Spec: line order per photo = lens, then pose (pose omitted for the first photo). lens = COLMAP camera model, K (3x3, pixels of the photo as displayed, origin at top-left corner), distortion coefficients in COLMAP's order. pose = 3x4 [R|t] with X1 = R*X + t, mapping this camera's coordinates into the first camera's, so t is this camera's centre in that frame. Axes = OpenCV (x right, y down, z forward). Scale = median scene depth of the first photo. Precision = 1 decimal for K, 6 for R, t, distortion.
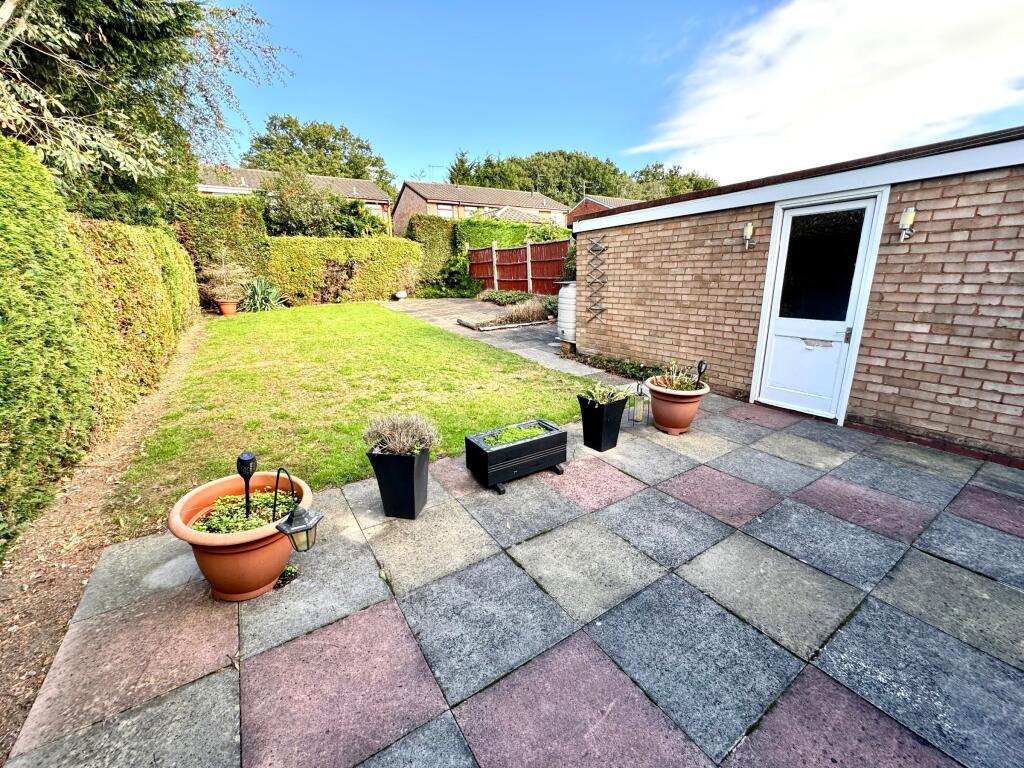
lens RADIAL K [[407.7, 0, 512.0], [0, 407.7, 384.0], [0, 0, 1]] dist [-0.001392, -0.000710]
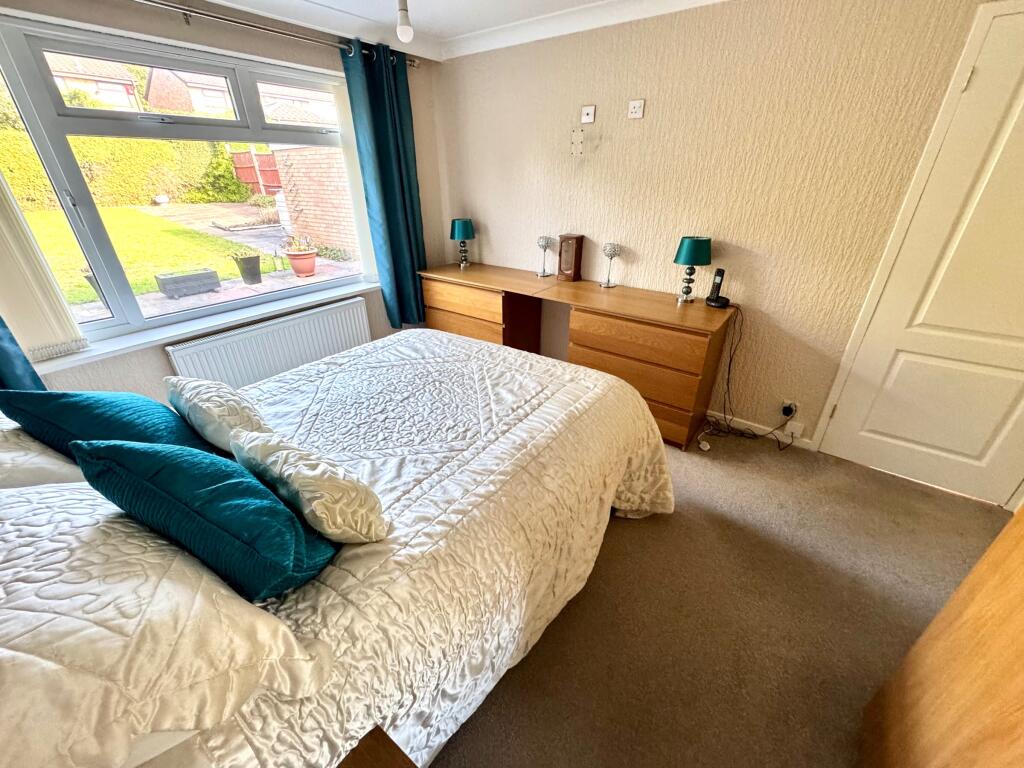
lens RADIAL K [[407.7, 0, 512.0], [0, 407.7, 384.0], [0, 0, 1]] dist [-0.001392, -0.000710]
pose [[0.940232, -0.137142, 0.311697, 0.175787], [0.069972, 0.973595, 0.217296, 0.071082], [-0.333267, -0.182499, 0.925001, -0.318109]]
